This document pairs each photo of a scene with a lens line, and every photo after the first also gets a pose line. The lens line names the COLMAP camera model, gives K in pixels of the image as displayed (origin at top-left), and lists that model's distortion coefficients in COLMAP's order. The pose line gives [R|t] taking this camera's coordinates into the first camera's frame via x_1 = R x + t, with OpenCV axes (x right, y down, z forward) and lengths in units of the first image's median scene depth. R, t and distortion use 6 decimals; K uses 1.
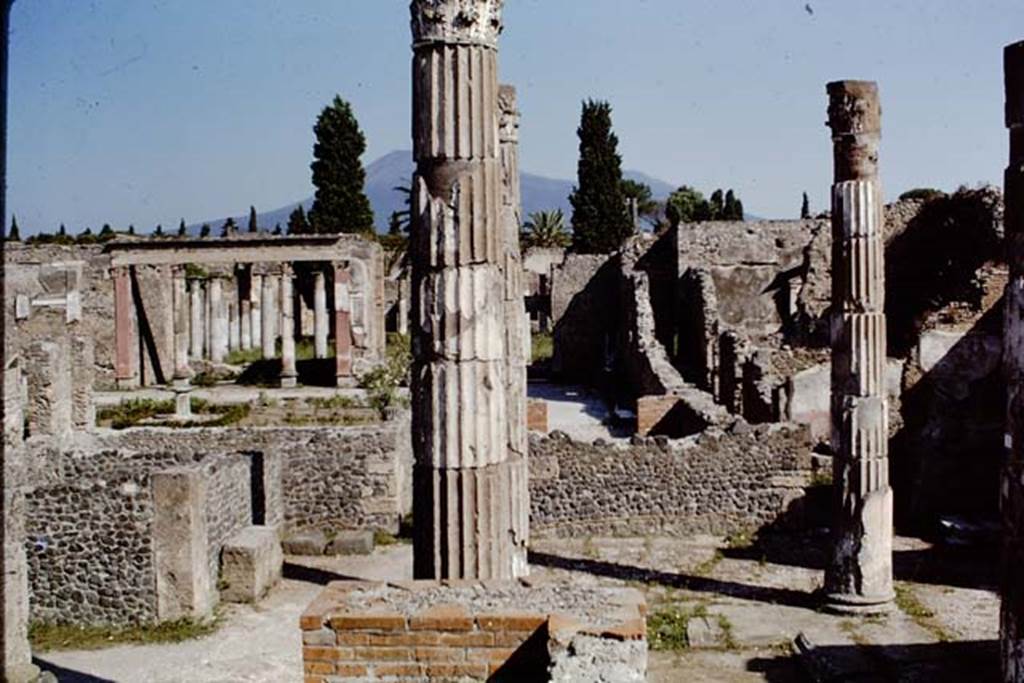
lens RADIAL K [[1136.4, 0, 512.0], [0, 1136.4, 341.5], [0, 0, 1]] dist [-0.164326, 0.010812]
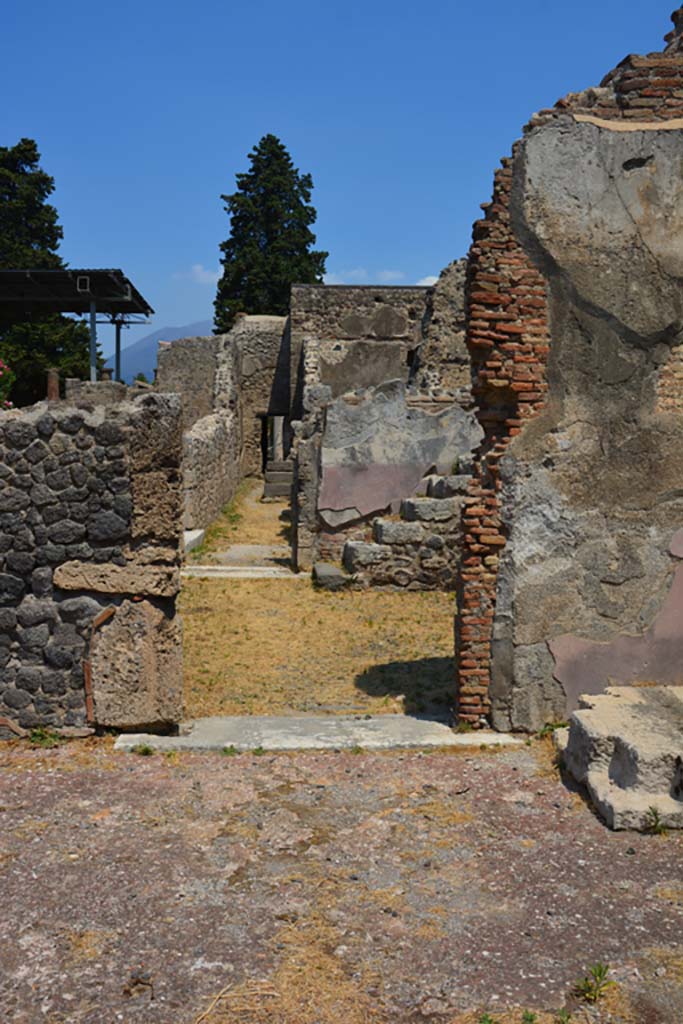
lens RADIAL K [[954.9, 0, 341.5], [0, 954.9, 512.0], [0, 0, 1]] dist [-0.037311, 0.018684]
pose [[0.995103, 0.015999, 0.097542, 0.284833], [-0.018851, 0.999419, 0.028392, 0.095952], [-0.097031, -0.030092, 0.994826, 0.717600]]
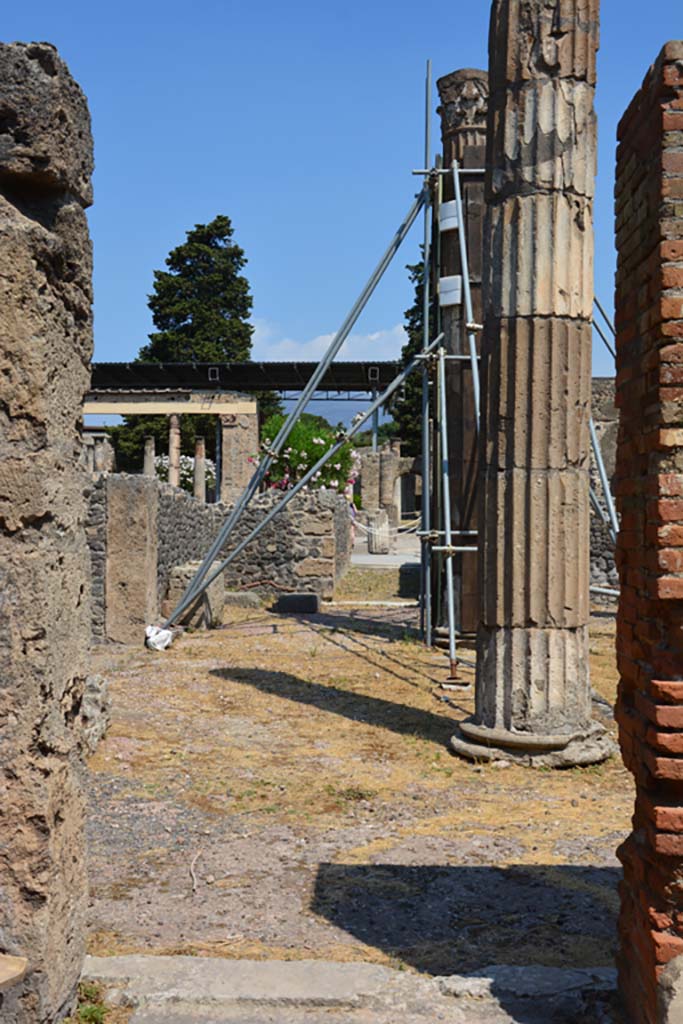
lens RADIAL K [[1059.7, 0, 341.5], [0, 1059.7, 512.0], [0, 0, 1]] dist [-0.017521, 0.001320]
pose [[0.999527, 0.026376, -0.015805, -0.081063], [-0.026860, 0.999152, -0.031212, 0.125699], [0.014968, 0.031622, 0.999388, 0.086272]]
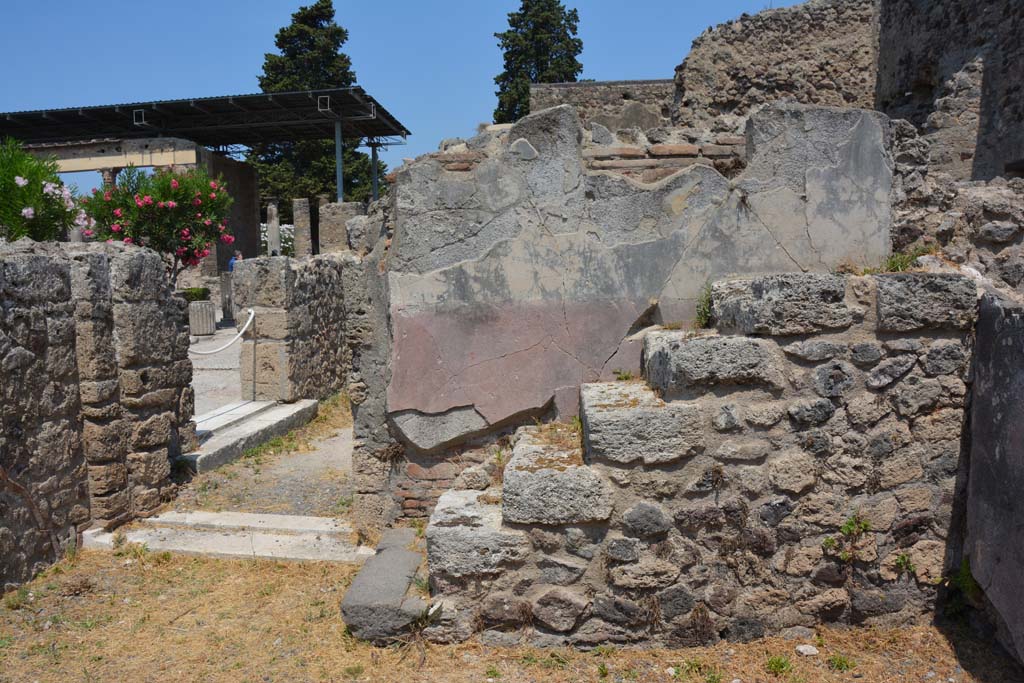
lens RADIAL K [[821.1, 0, 512.0], [0, 821.1, 341.5], [0, 0, 1]] dist [-0.173284, 0.131427]
pose [[0.999279, -0.003845, -0.037768, 0.373741], [0.006020, 0.998318, 0.057659, 0.078866], [0.037483, -0.057845, 0.997622, 1.101139]]
